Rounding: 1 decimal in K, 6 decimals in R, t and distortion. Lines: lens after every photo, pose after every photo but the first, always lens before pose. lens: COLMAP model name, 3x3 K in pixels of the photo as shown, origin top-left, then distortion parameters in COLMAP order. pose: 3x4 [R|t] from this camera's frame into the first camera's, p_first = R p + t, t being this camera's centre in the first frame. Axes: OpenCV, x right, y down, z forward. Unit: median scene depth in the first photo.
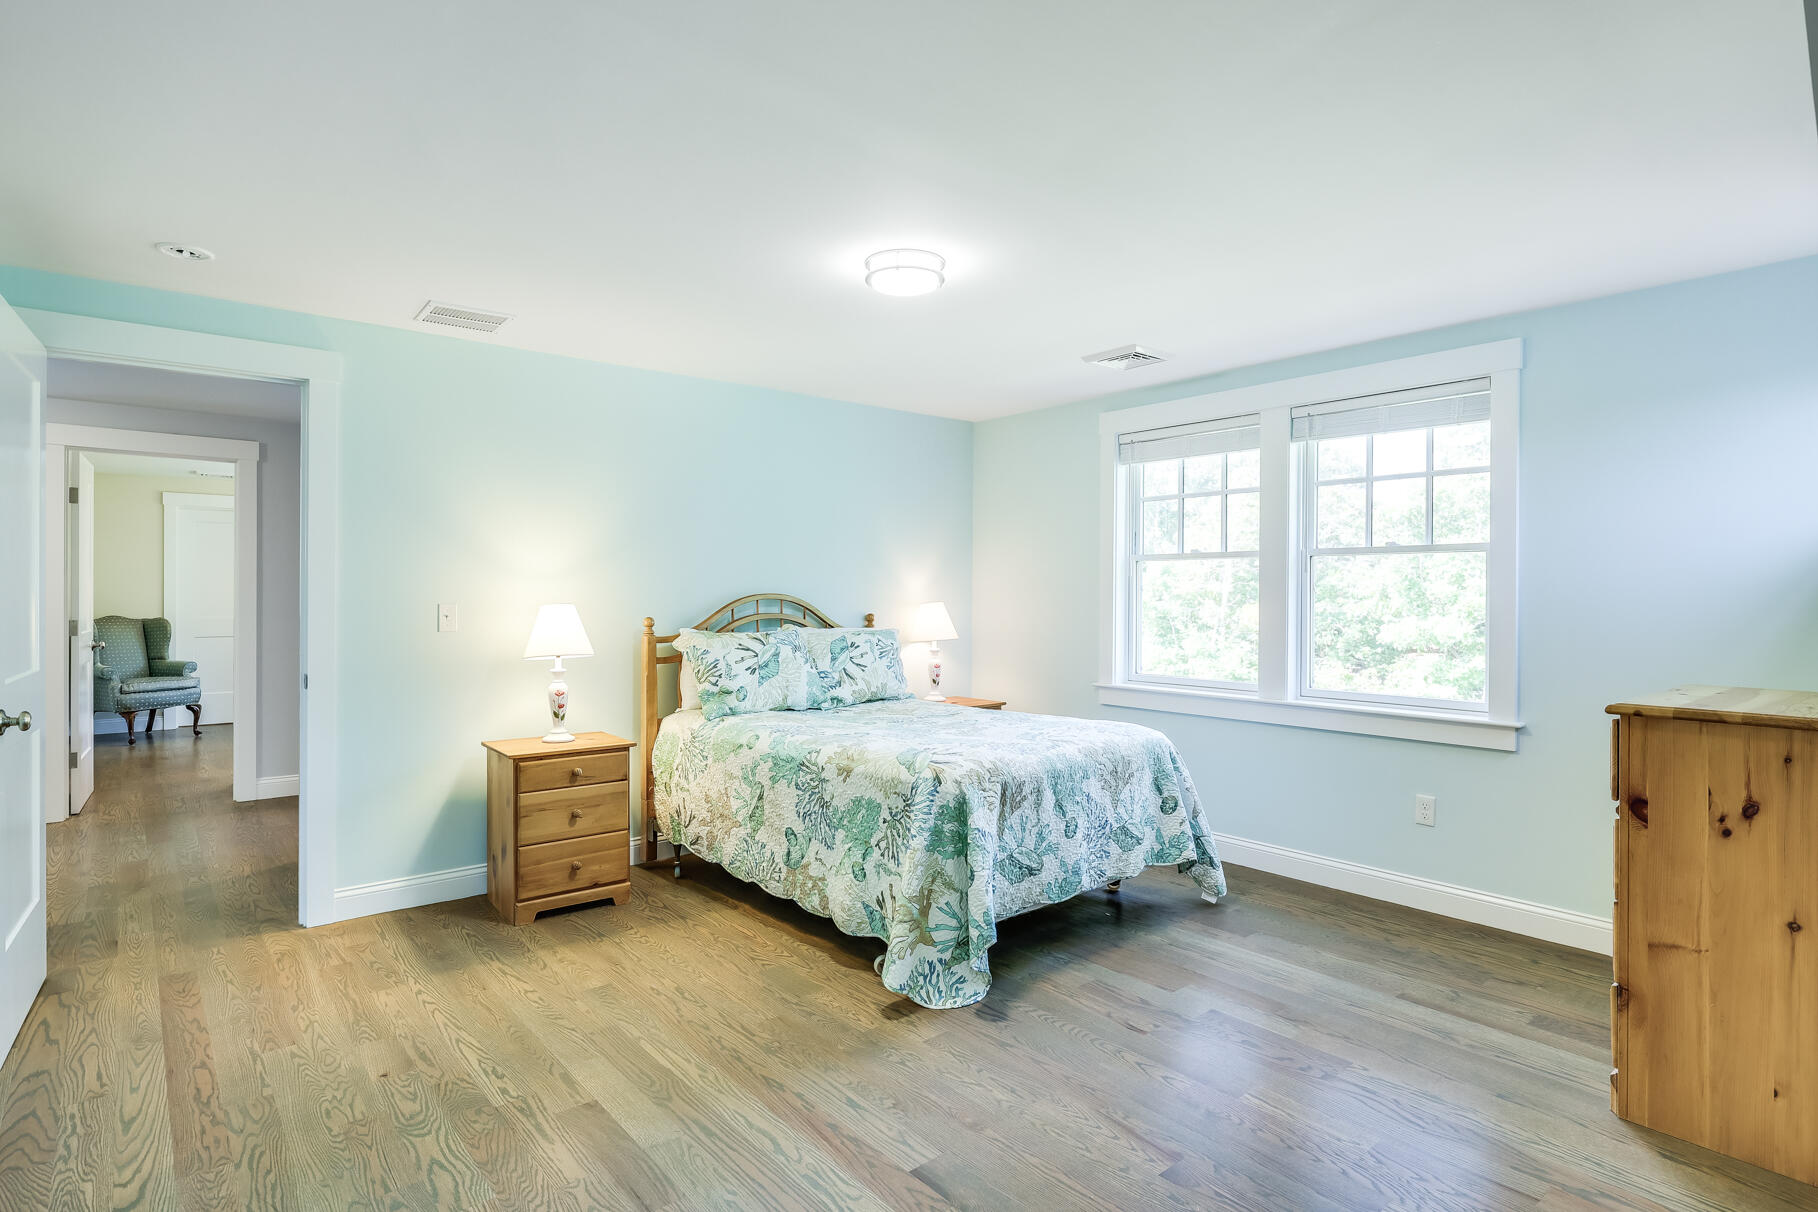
lens RADIAL K [[922.5, 0, 907.0], [0, 922.5, 608.9], [0, 0, 1]] dist [0.001193, -0.000074]
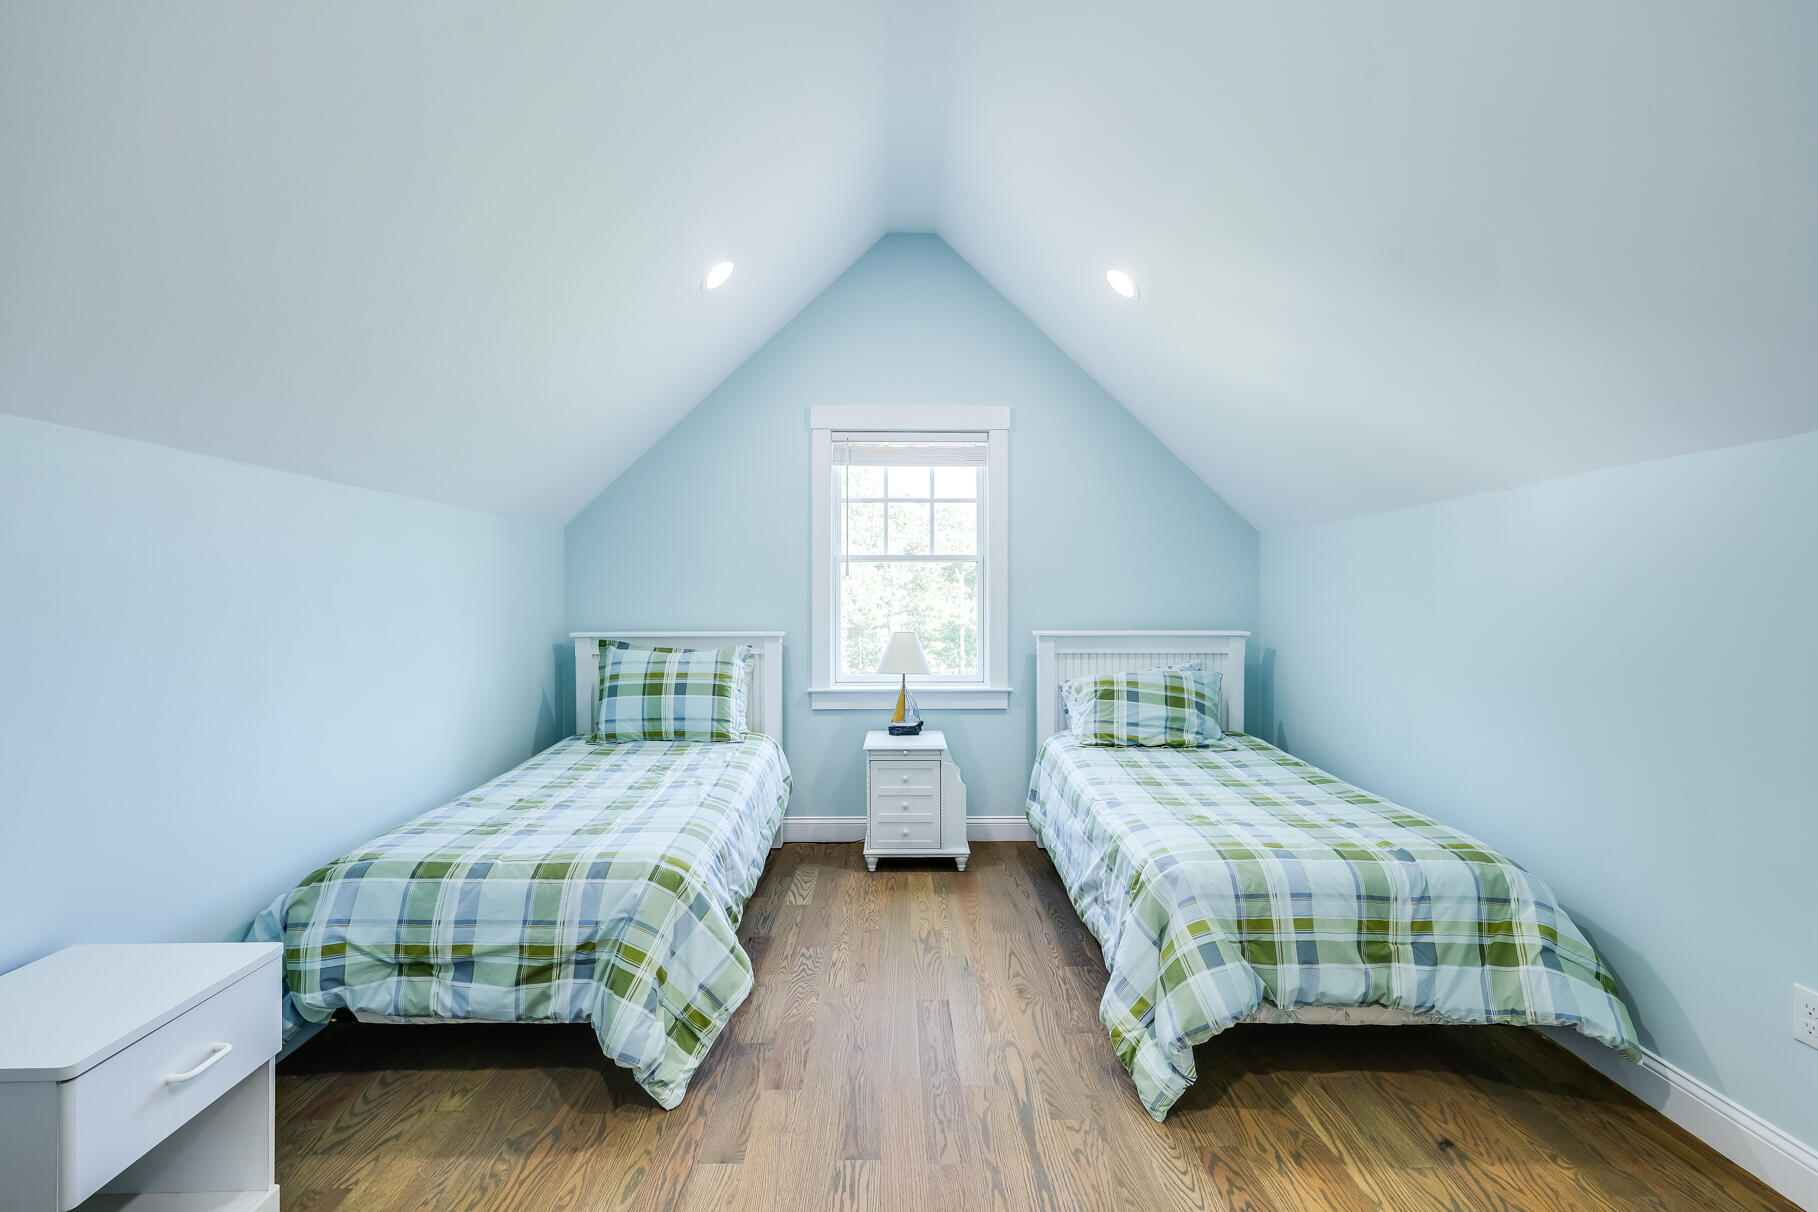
lens RADIAL K [[768.0, 0, 909.0], [0, 768.0, 606.0], [0, 0, 1]] dist [-0.000258, -0.000014]
pose [[0.634497, -0.009074, 0.772872, -0.312082], [0.006622, 0.999958, 0.006304, -0.007492], [-0.772897, 0.001119, 0.634530, 0.387636]]
